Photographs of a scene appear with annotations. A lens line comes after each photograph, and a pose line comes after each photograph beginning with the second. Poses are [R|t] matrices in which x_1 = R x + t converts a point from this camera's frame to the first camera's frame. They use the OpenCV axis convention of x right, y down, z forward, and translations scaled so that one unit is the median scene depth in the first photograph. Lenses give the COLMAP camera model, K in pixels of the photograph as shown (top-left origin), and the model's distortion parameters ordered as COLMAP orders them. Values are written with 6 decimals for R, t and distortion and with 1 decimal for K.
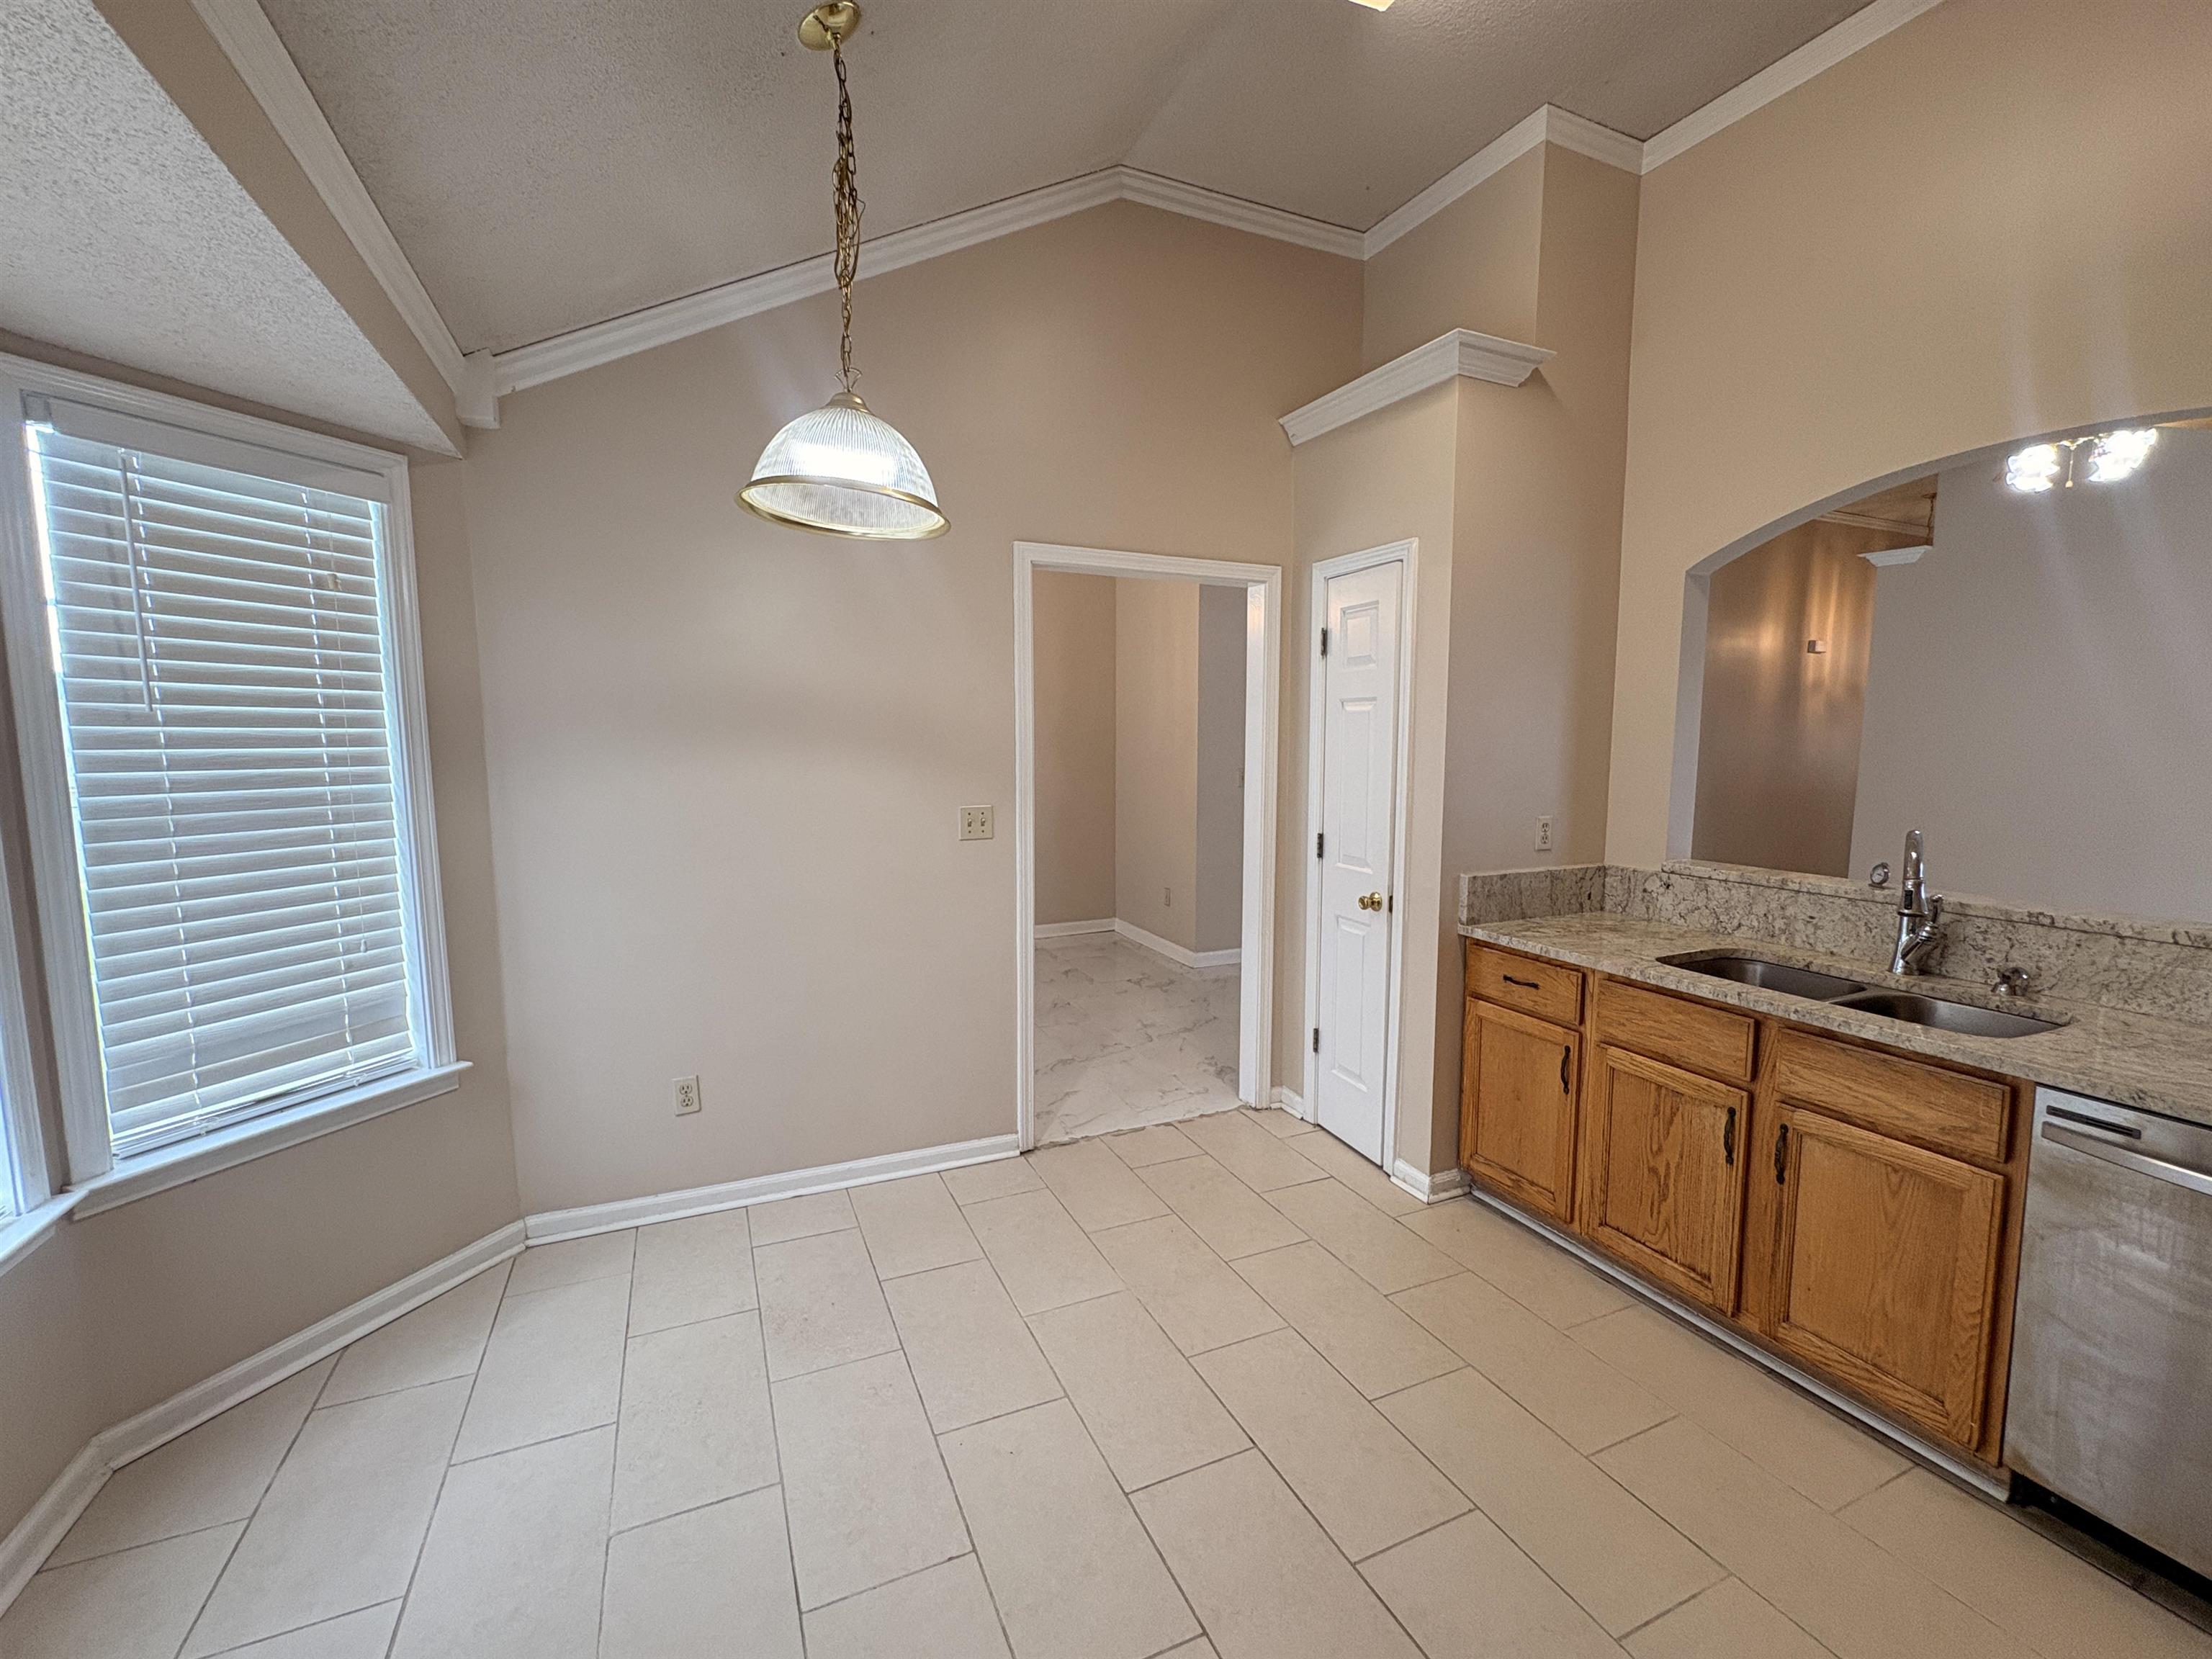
lens RADIAL K [[926.1, 0, 1103.0], [0, 926.1, 825.0], [0, 0, 1]] dist [-0.002303, 0.000669]
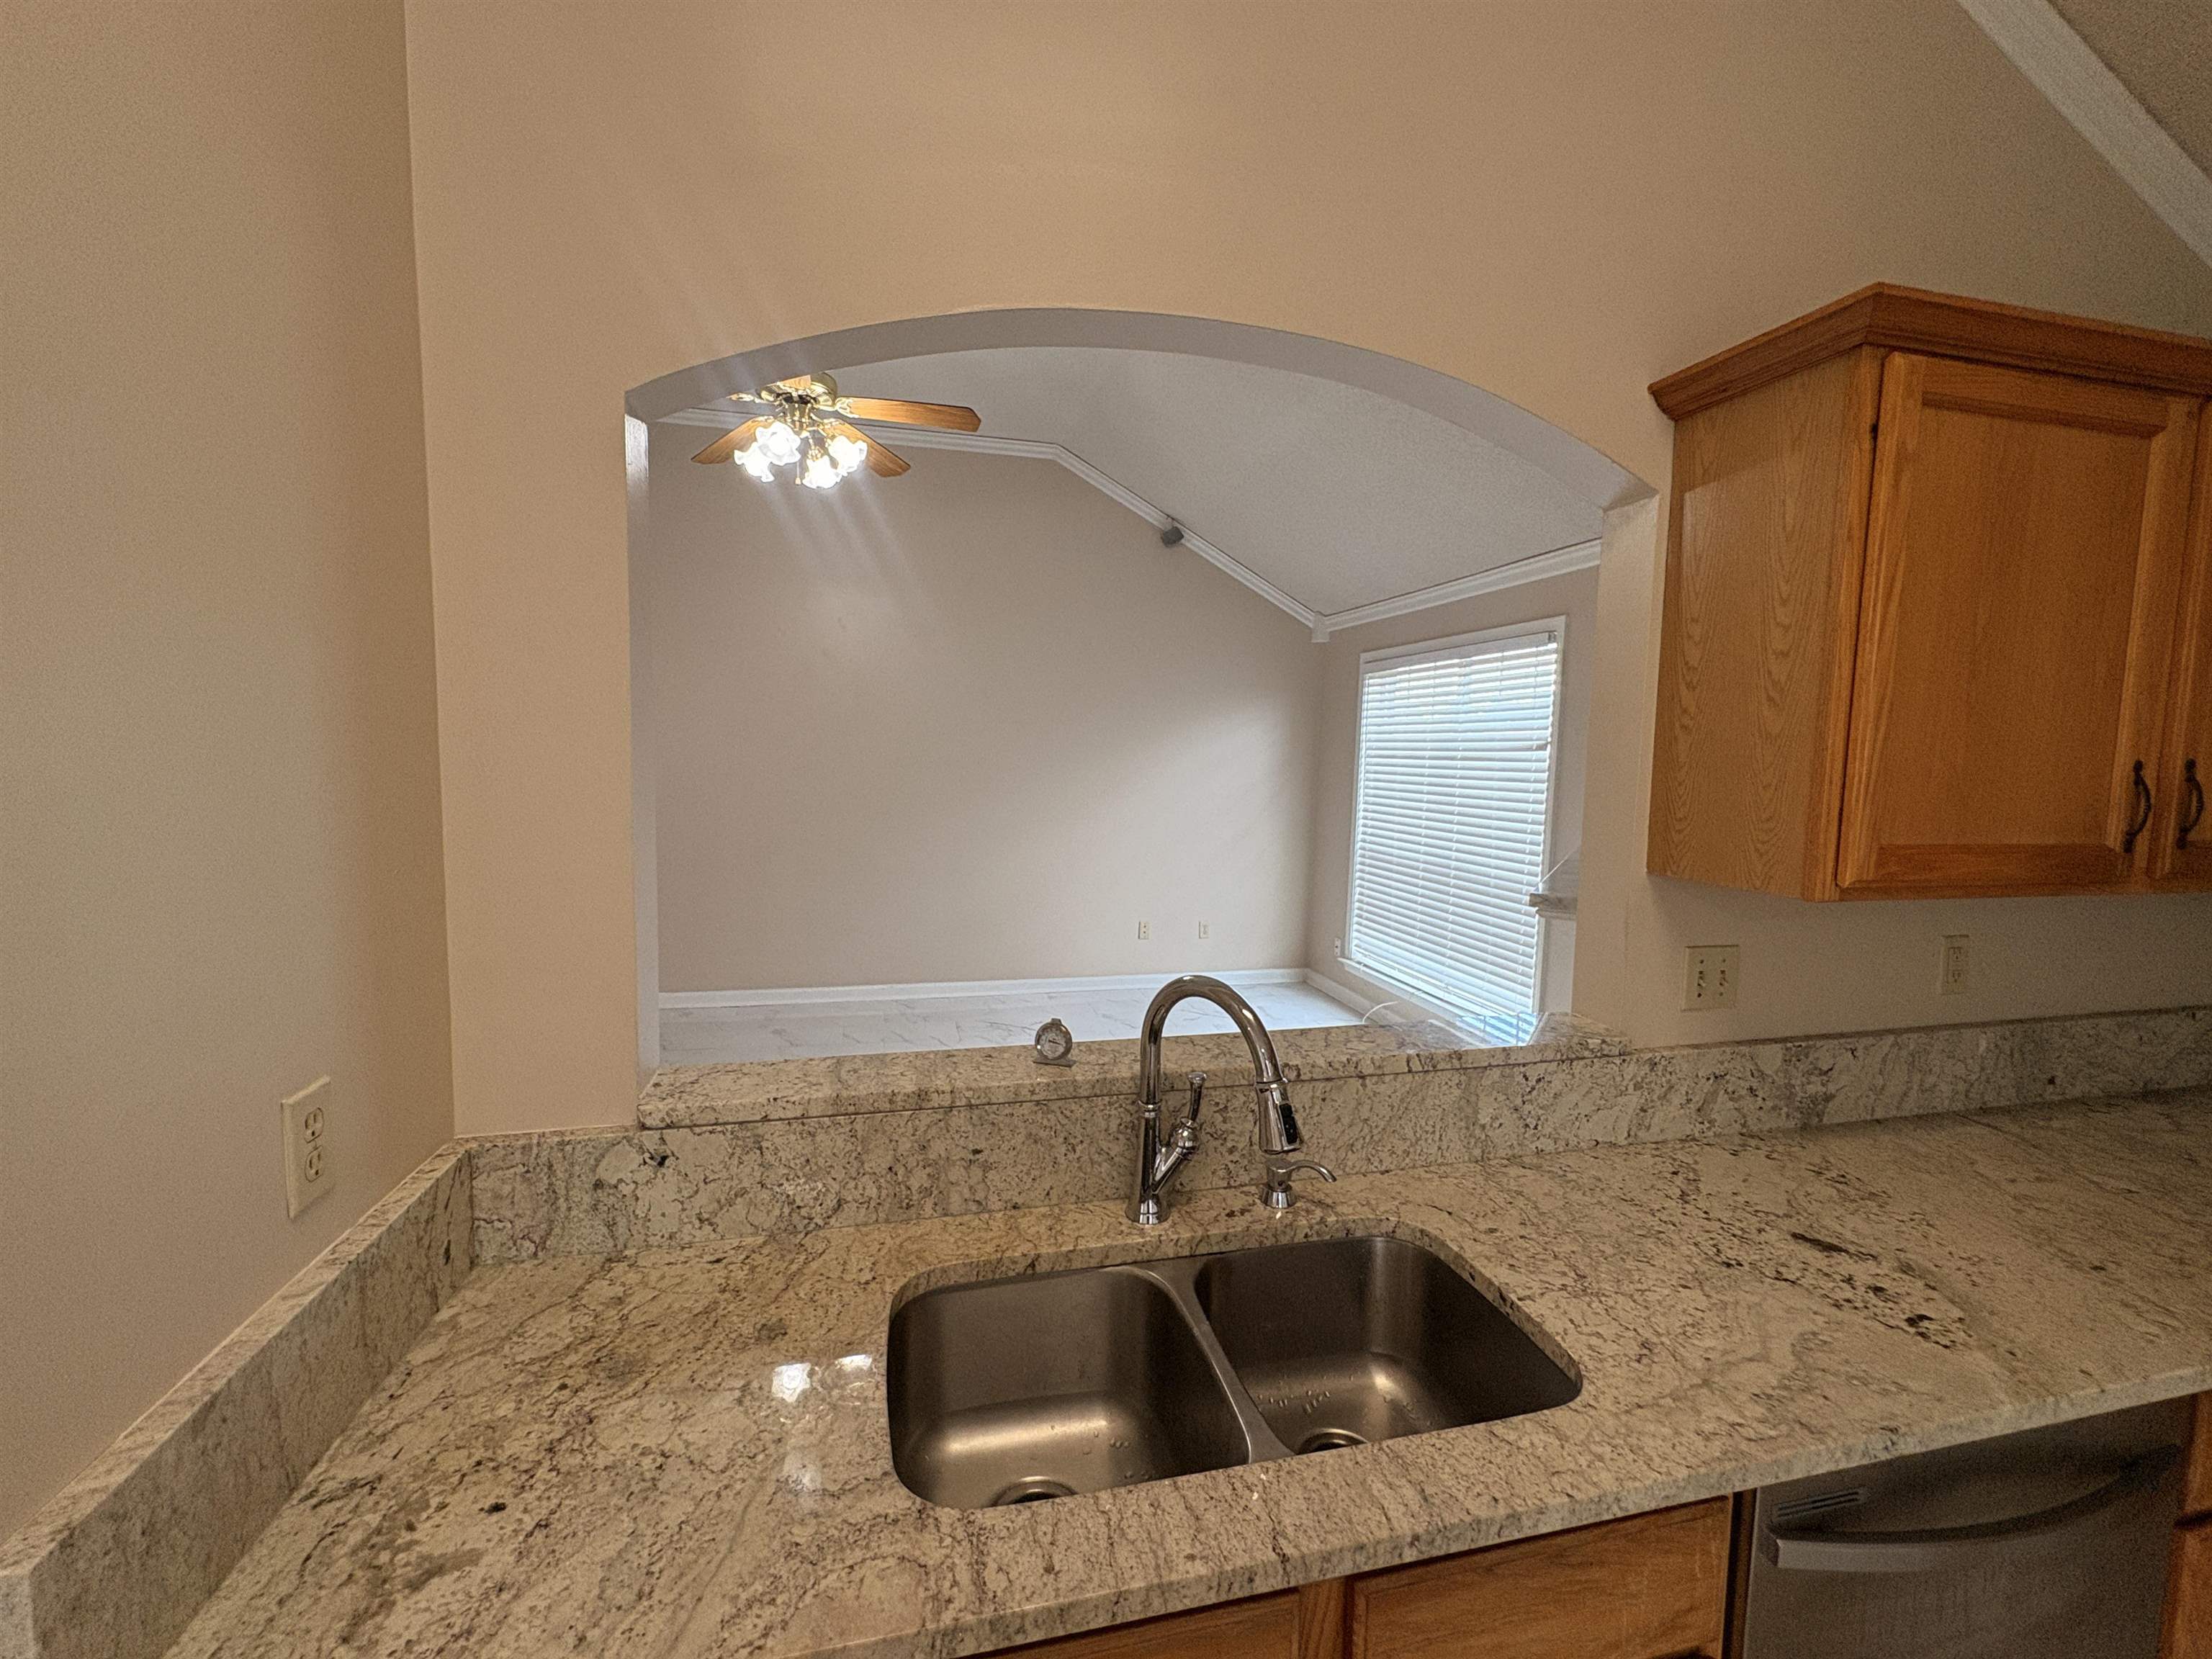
lens RADIAL K [[926.1, 0, 1103.0], [0, 926.1, 825.0], [0, 0, 1]] dist [-0.002303, 0.000669]
pose [[0.187768, -0.080976, 0.978870, 0.283602], [0.079373, 0.994587, 0.067051, -0.106268], [-0.979001, 0.065106, 0.193179, 0.799333]]
